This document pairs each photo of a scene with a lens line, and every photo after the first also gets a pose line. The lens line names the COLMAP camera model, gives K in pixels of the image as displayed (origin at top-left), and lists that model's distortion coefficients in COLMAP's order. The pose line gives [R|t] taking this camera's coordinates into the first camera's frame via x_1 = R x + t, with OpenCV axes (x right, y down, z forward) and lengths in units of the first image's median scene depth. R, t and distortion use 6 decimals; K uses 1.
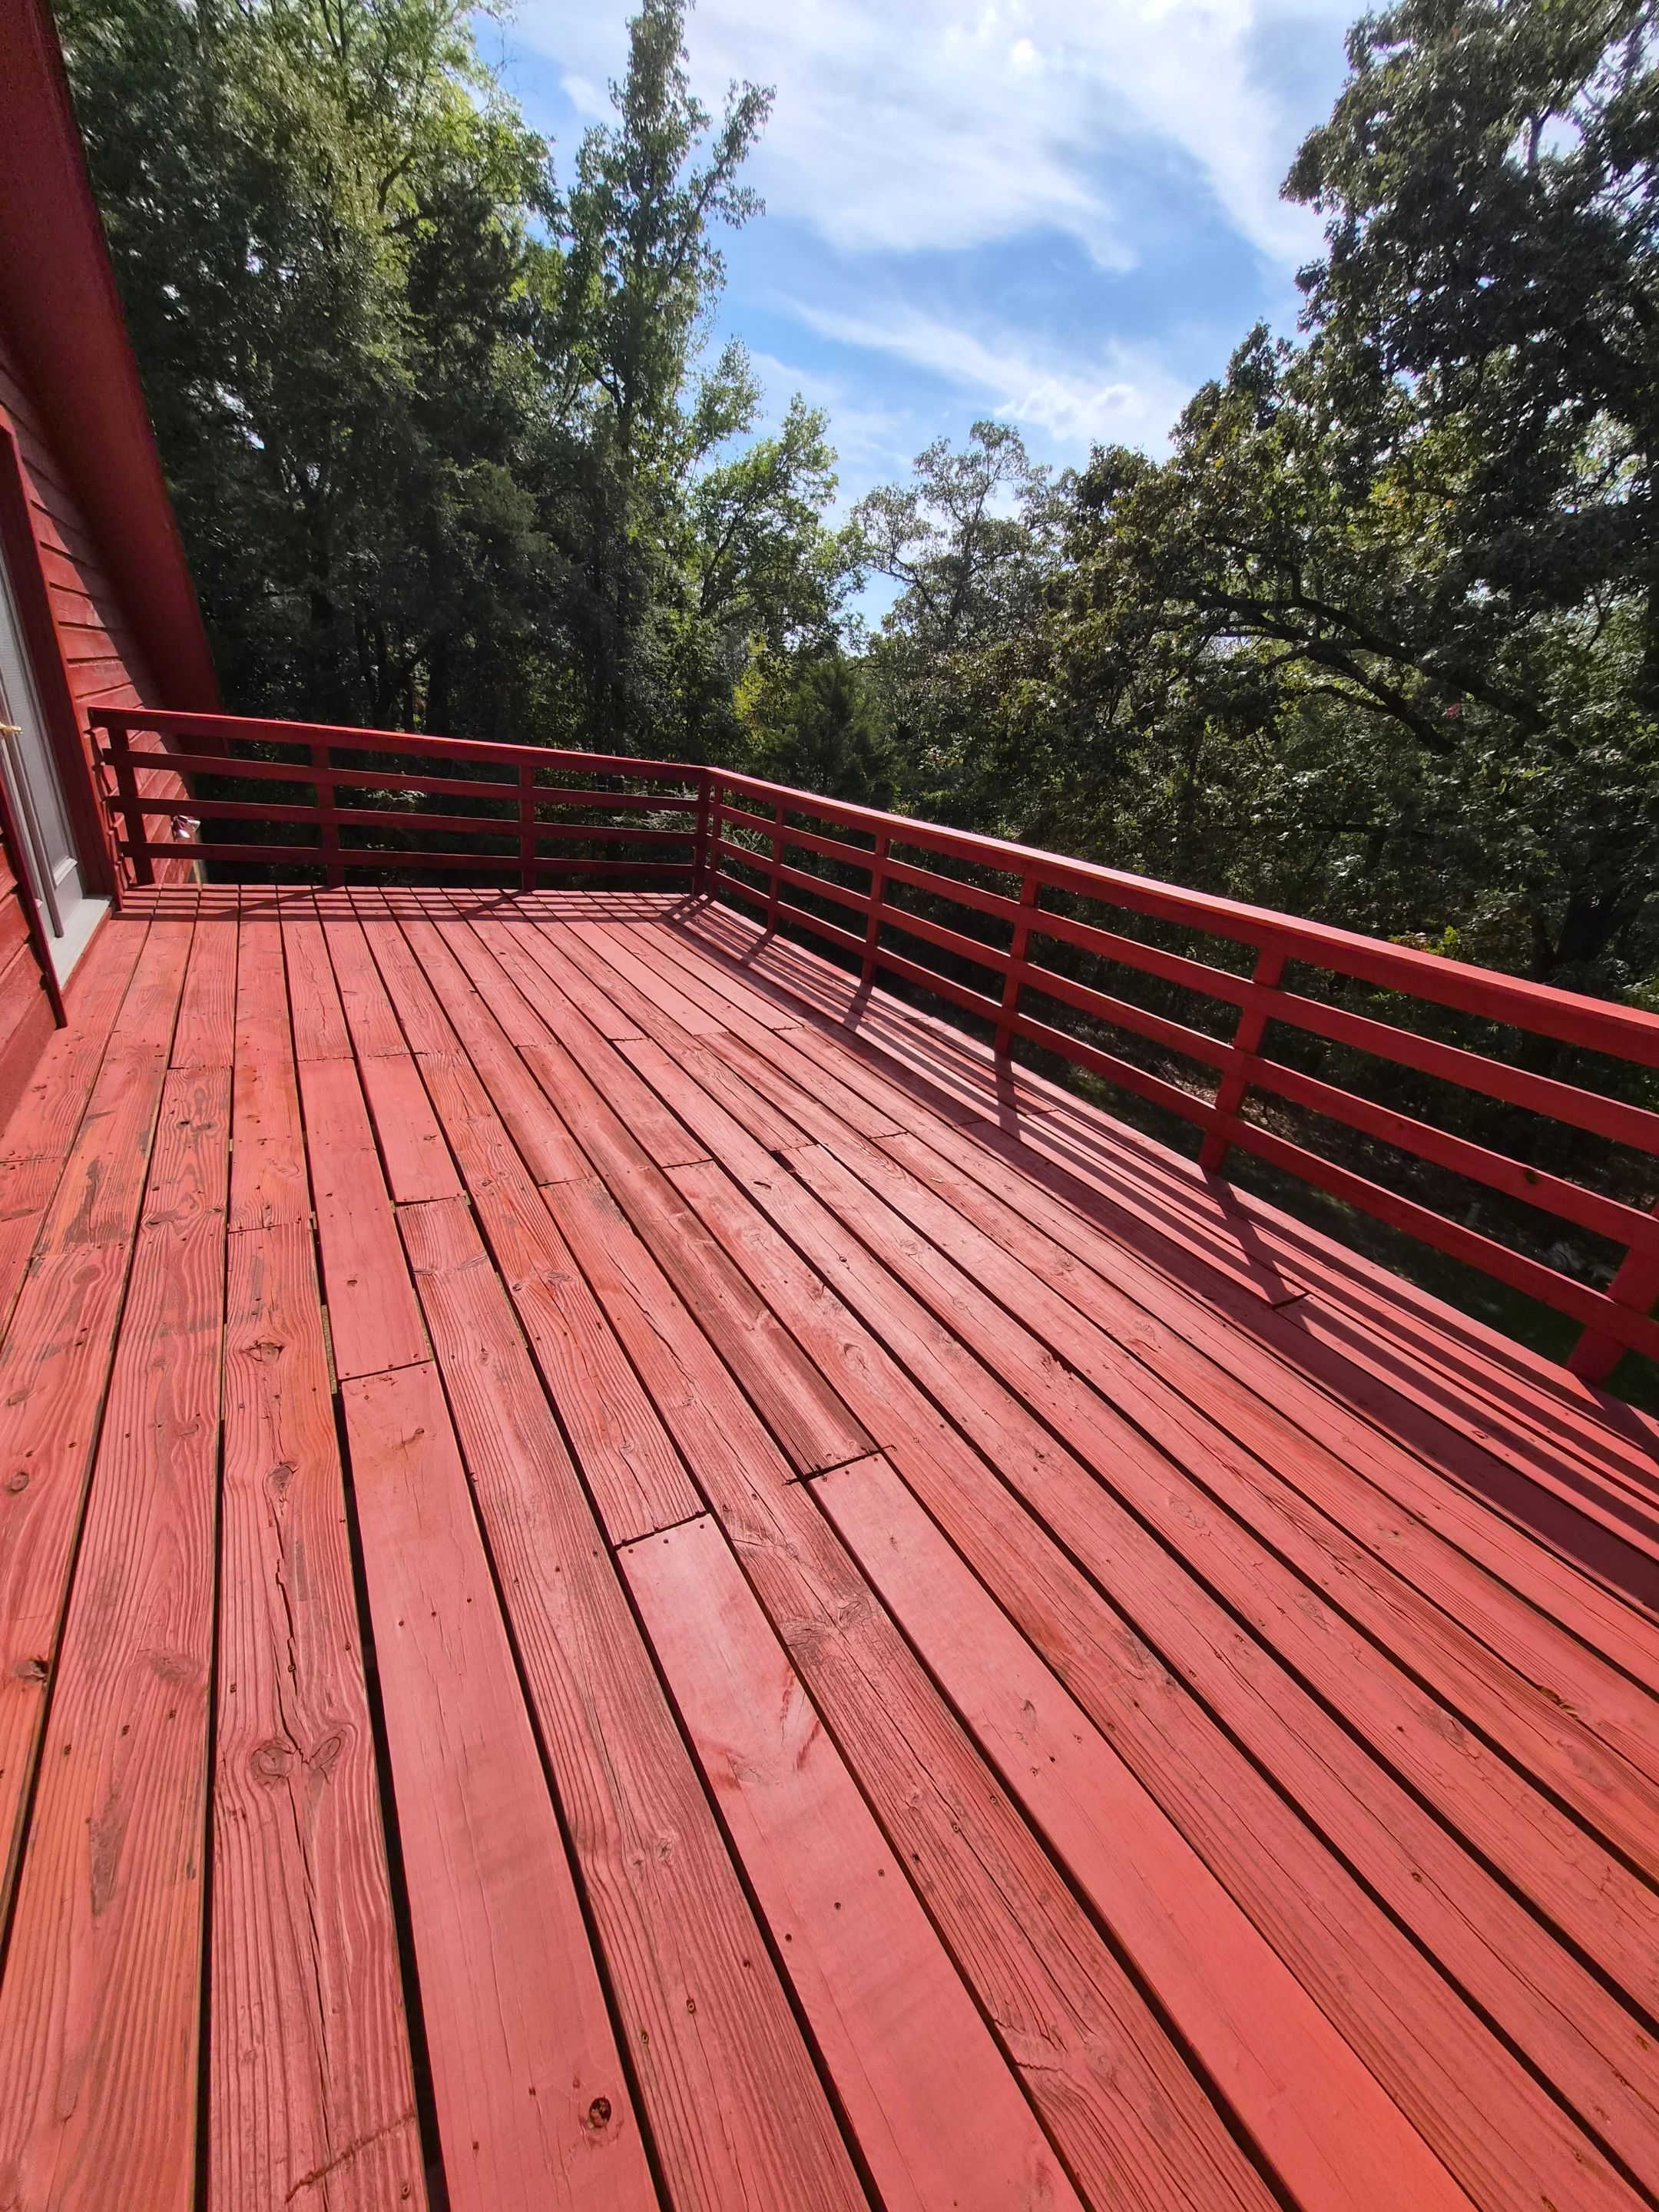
lens RADIAL K [[840.6, 0, 845.0], [0, 840.6, 1150.5], [0, 0, 1]] dist [-0.023224, -0.000013]
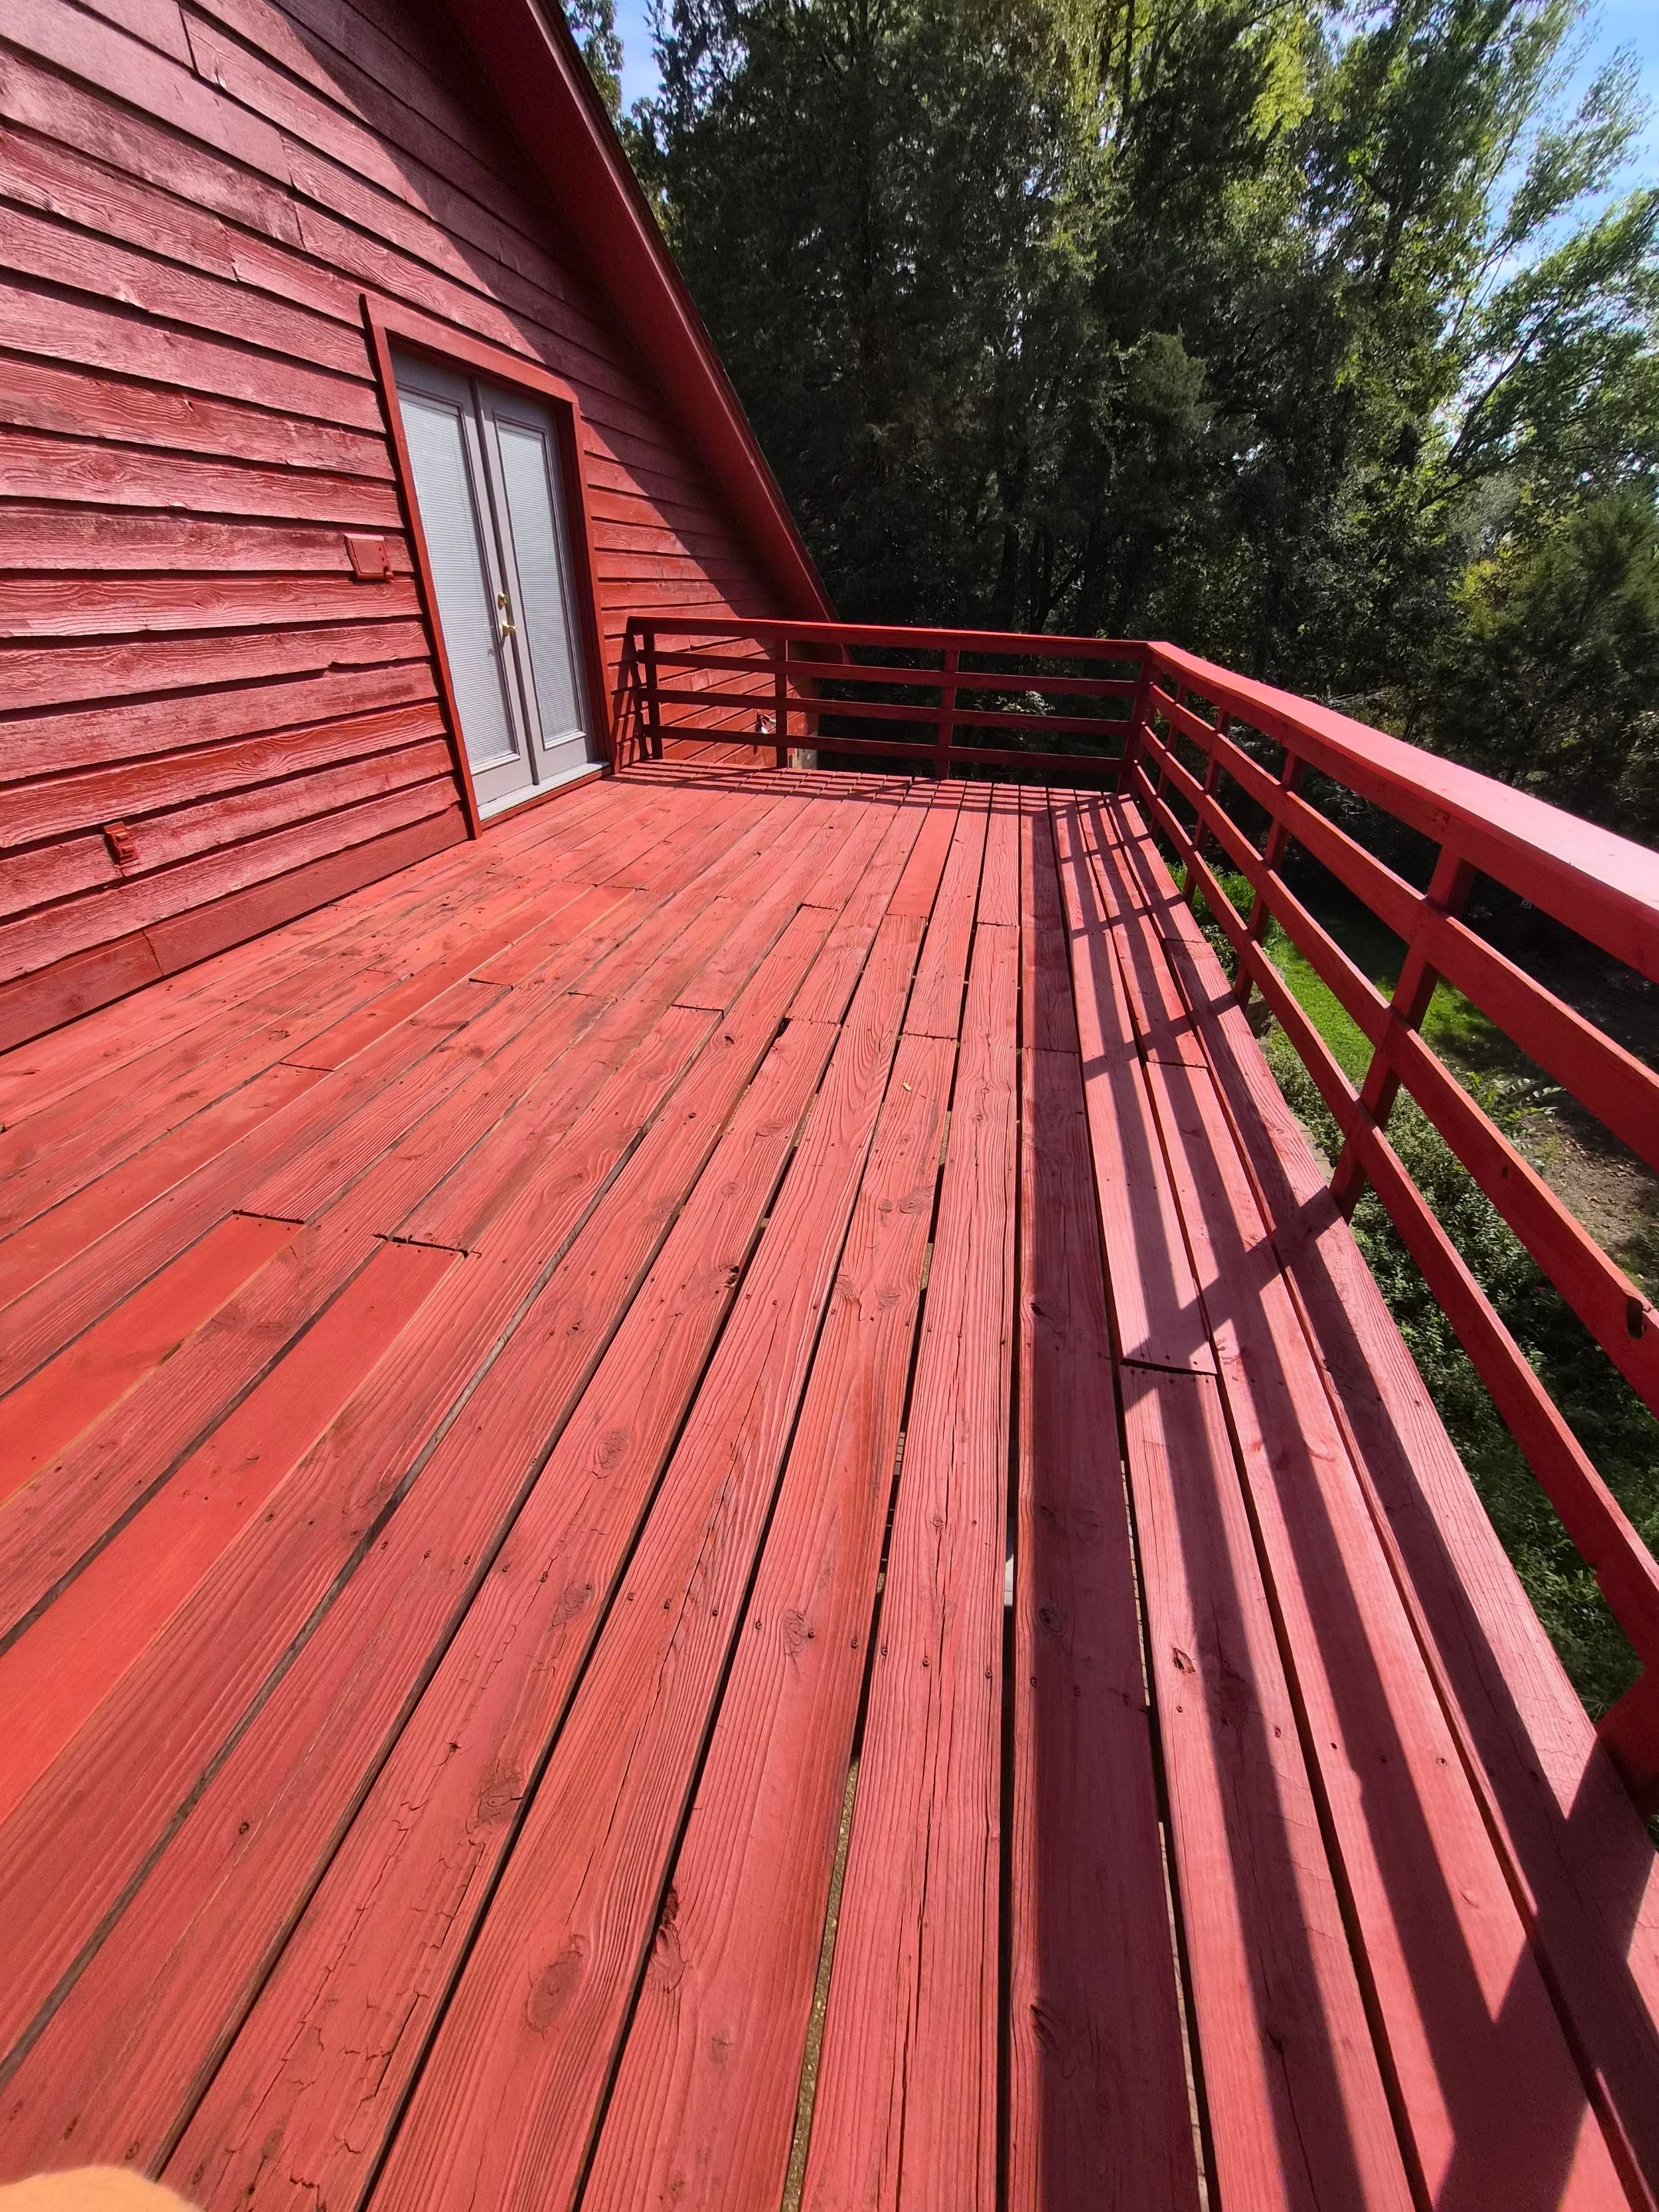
lens RADIAL K [[868.8, 0, 841.5], [0, 868.8, 1114.1], [0, 0, 1]] dist [0.000090, -0.000171]
pose [[0.743222, 0.261877, -0.615663, 0.420055], [-0.244239, 0.962903, 0.114736, -0.015433], [0.622871, 0.065094, 0.779612, 0.180382]]
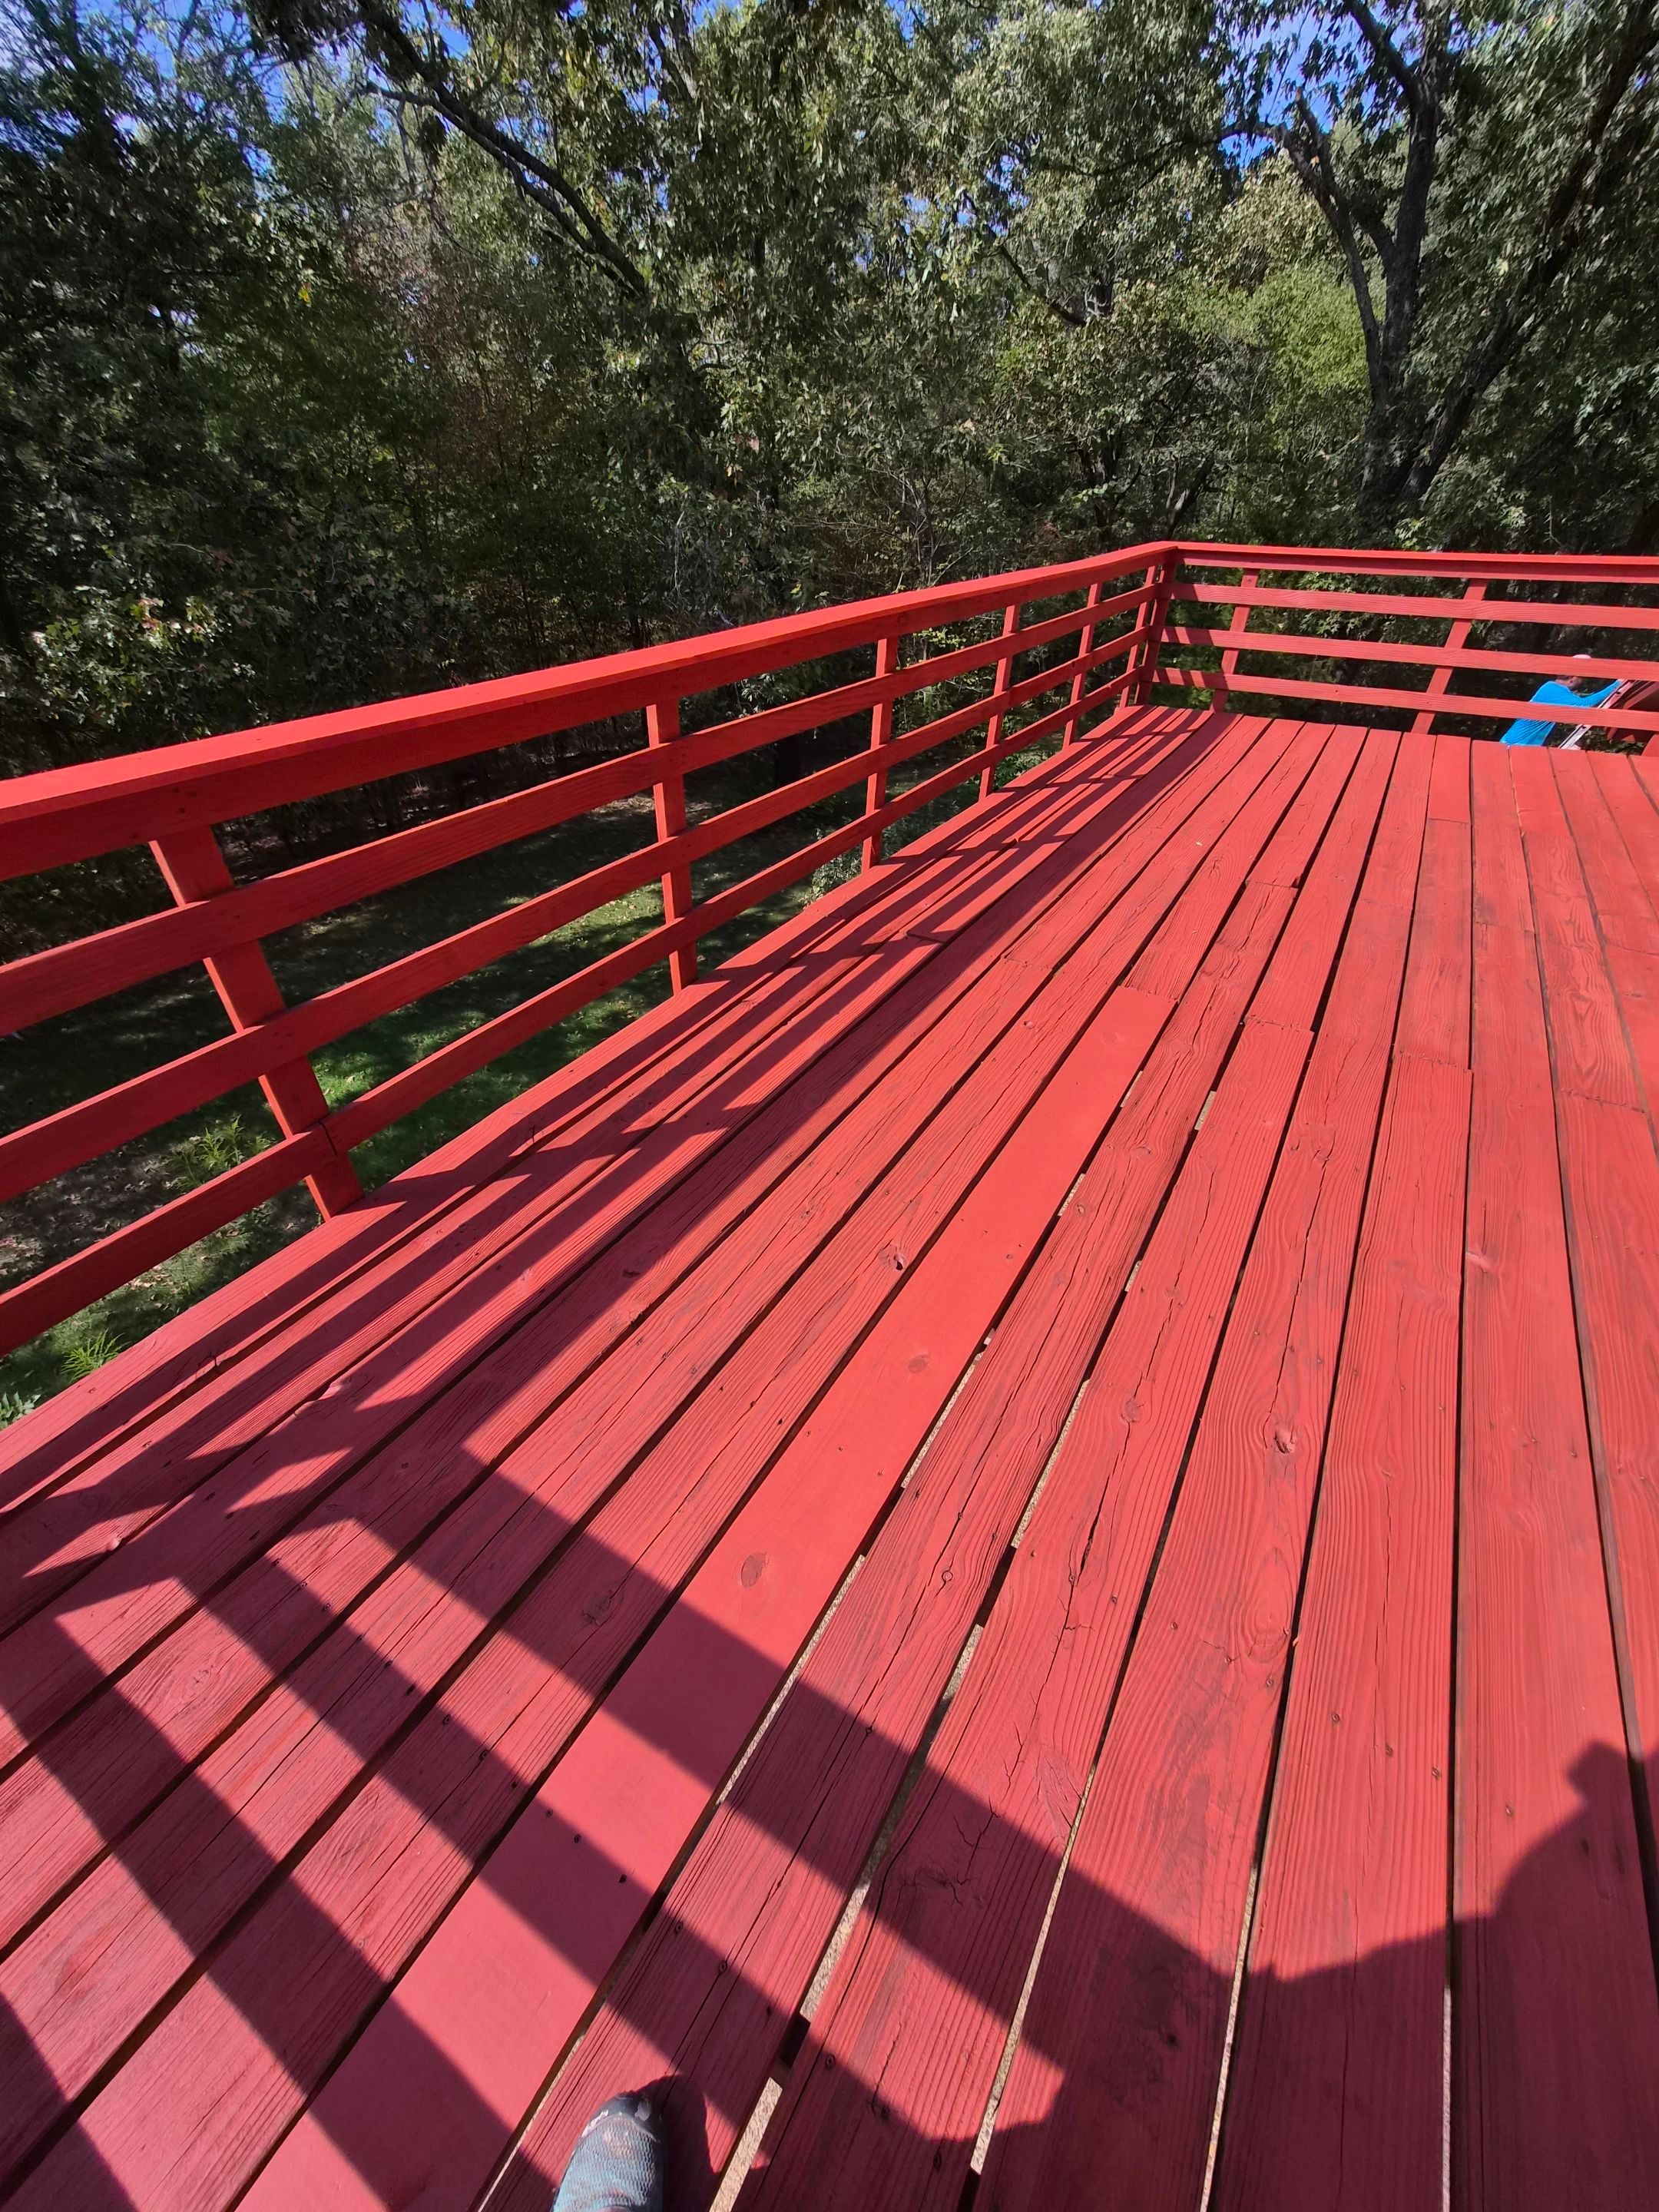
lens RADIAL K [[873.9, 0, 836.2], [0, 873.9, 1108.2], [0, 0, 1]] dist [0.001141, -0.000284]
pose [[-0.452557, -0.615343, 0.645403, -0.516136], [0.354254, 0.540138, 0.763384, -0.662782], [-0.818350, 0.574112, -0.026455, 1.178078]]
